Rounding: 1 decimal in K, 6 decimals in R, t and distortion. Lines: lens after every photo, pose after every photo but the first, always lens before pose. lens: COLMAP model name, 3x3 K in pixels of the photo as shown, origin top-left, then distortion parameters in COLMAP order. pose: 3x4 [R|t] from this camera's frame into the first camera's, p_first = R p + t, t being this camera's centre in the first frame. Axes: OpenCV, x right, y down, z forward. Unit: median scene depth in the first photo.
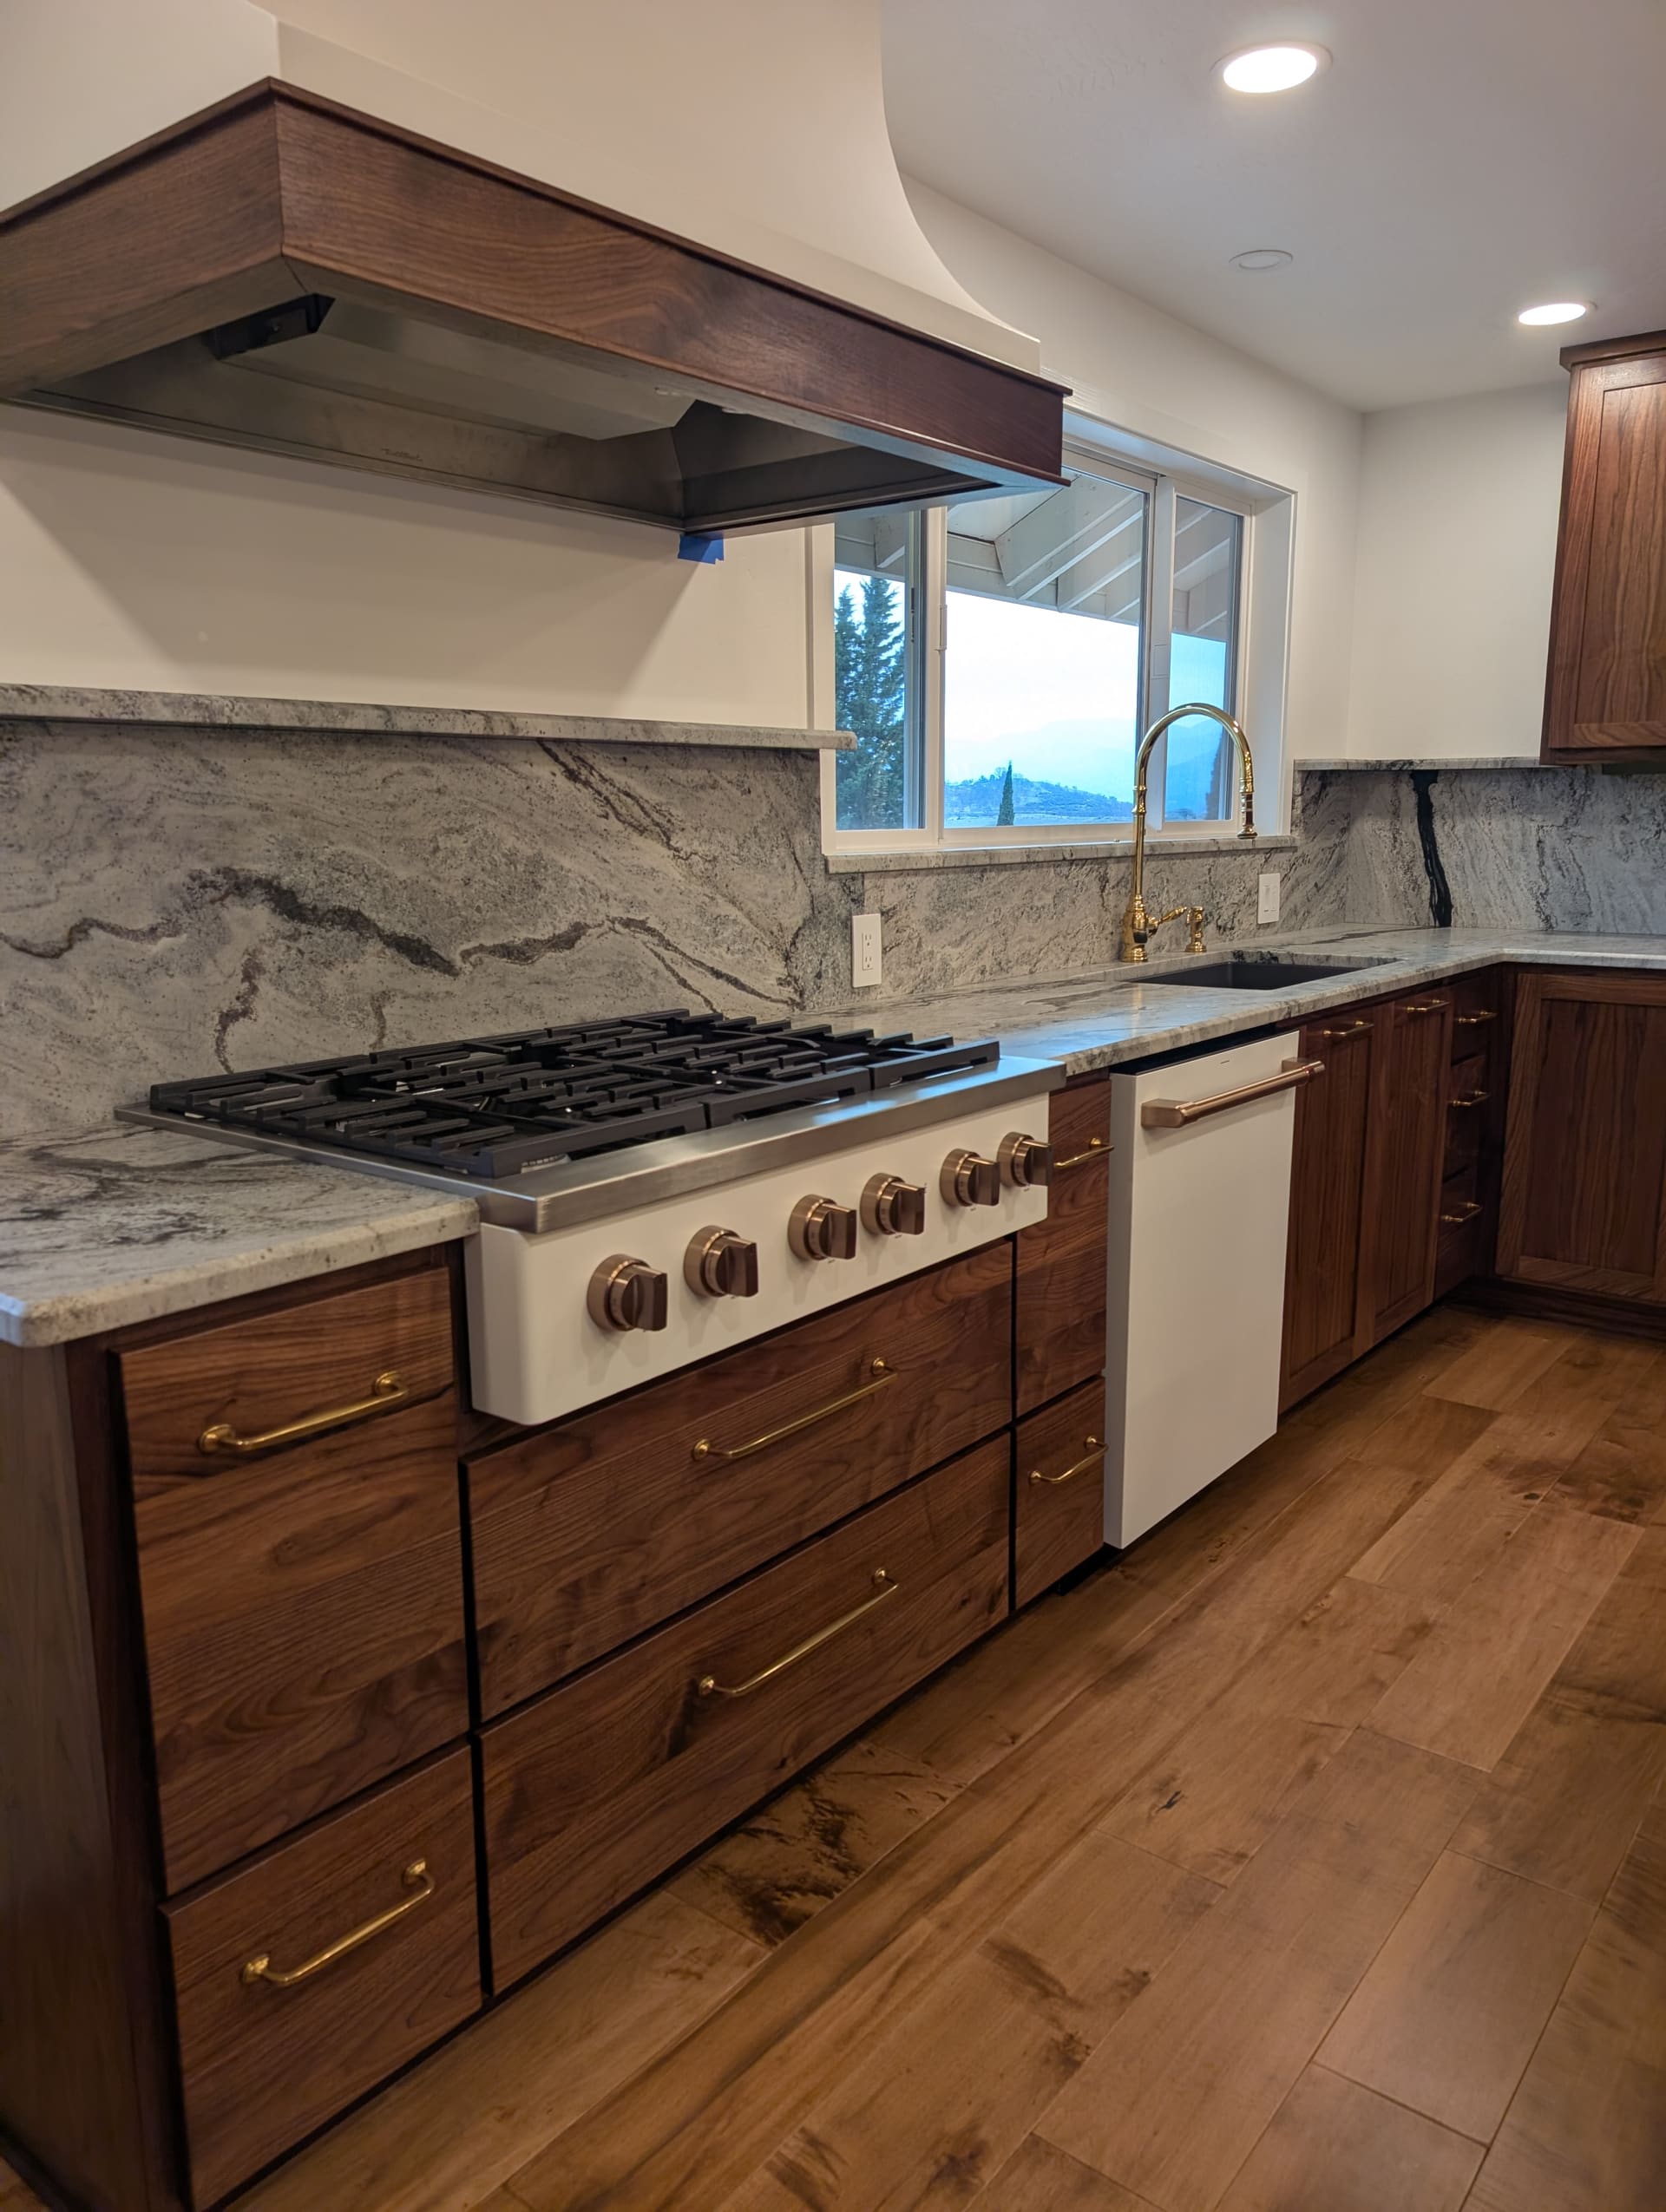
lens RADIAL K [[1583.9, 0, 837.2], [0, 1583.9, 1119.5], [0, 0, 1]] dist [0.024732, -0.002052]
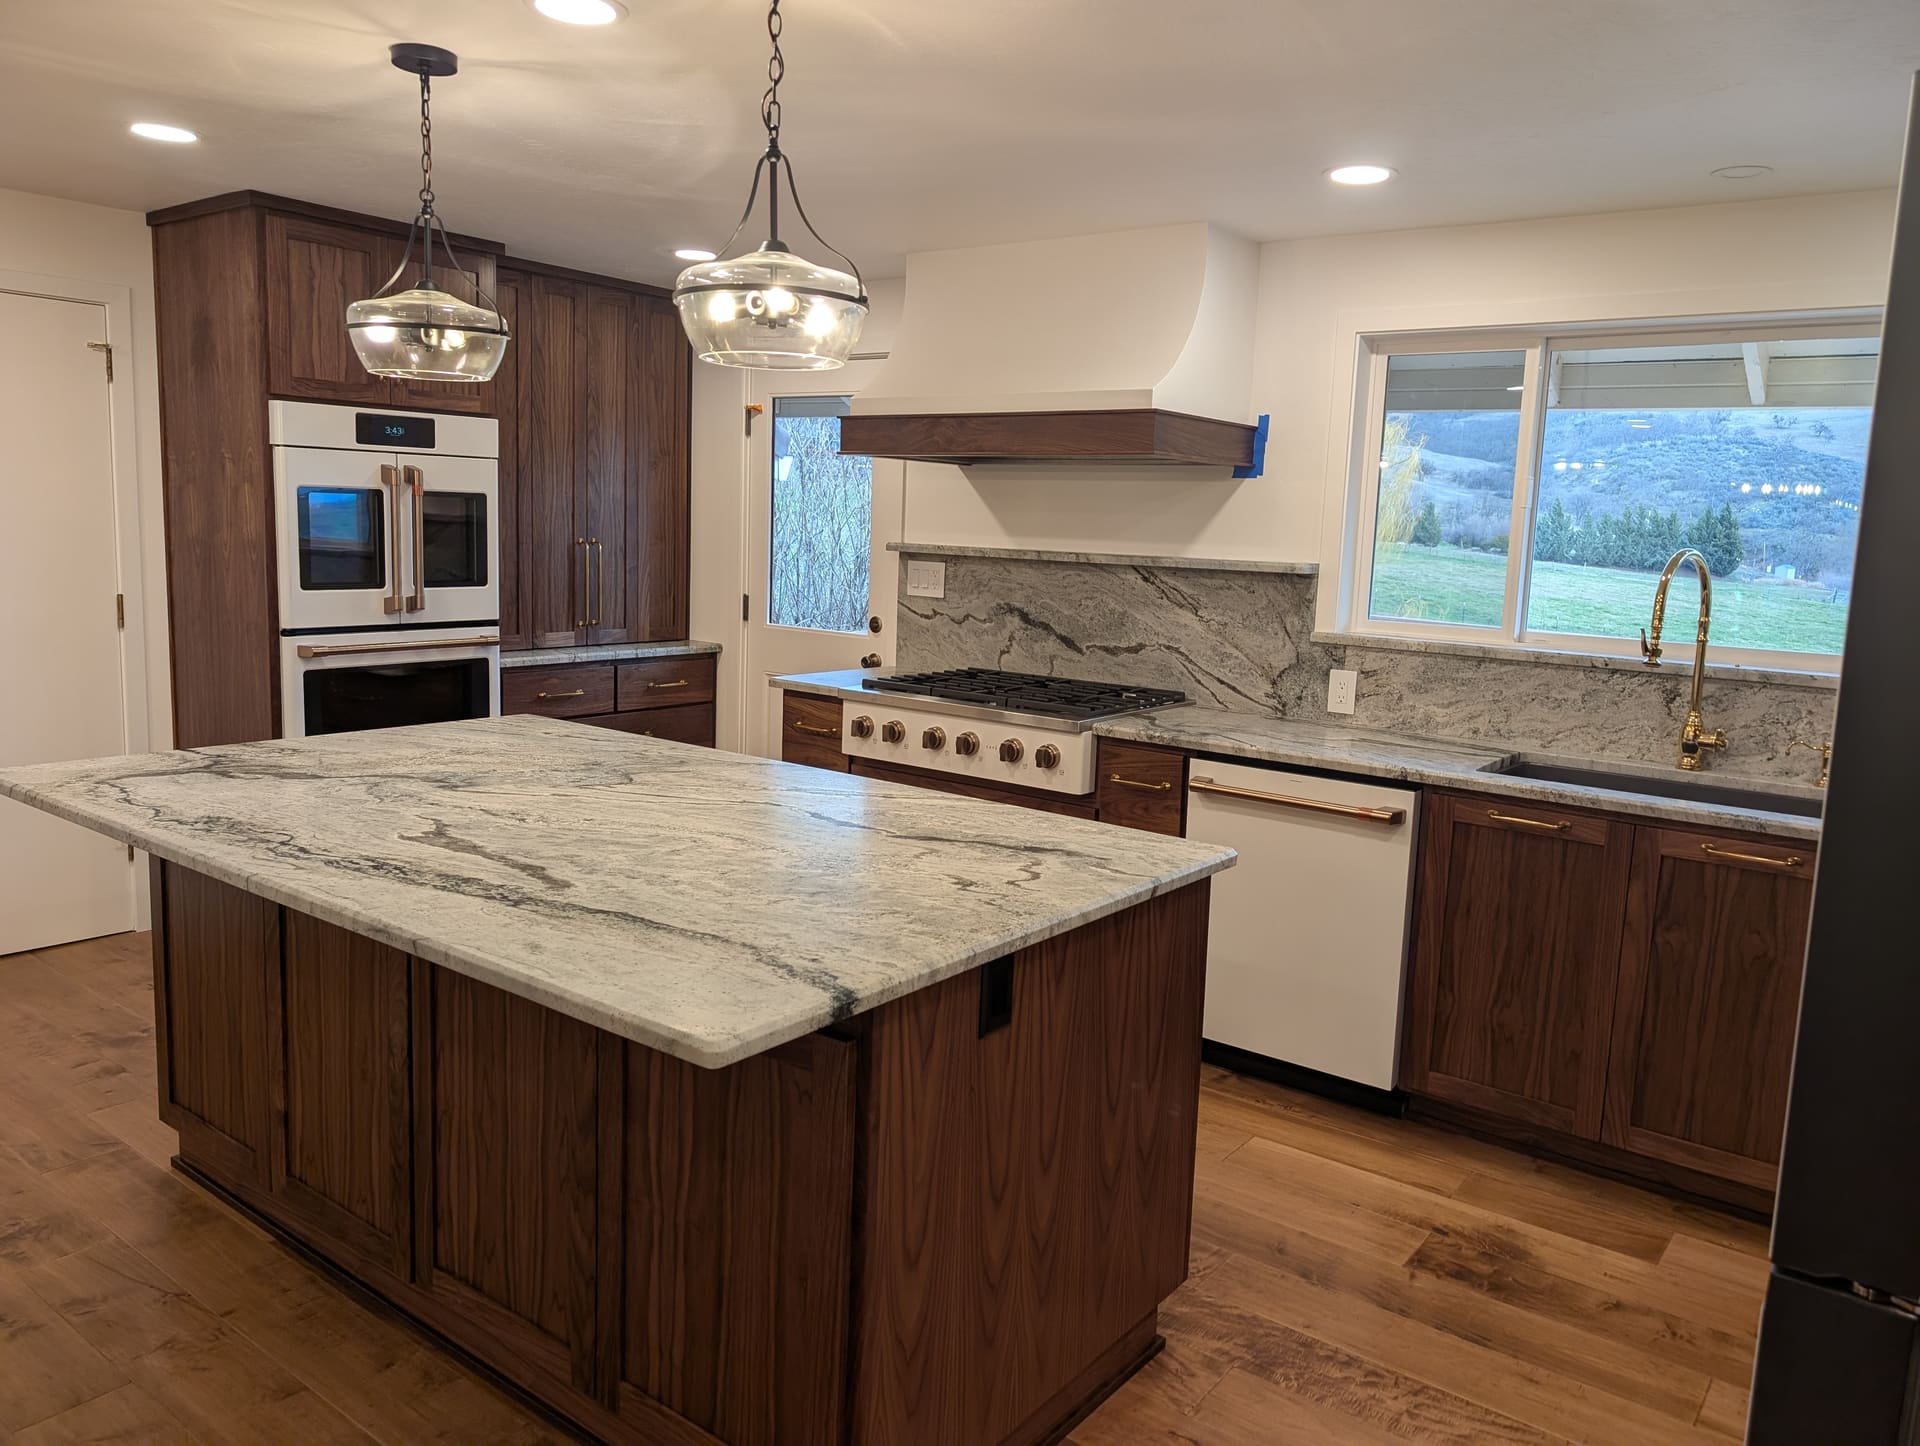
lens RADIAL K [[1374.7, 0, 969.9], [0, 1374.7, 712.2], [0, 0, 1]] dist [0.024732, -0.002052]
pose [[0.002659, 0.142186, -0.989836, 1.762920], [-0.227496, 0.963971, 0.137859, -0.239767], [0.973775, 0.224817, 0.034910, 0.703724]]
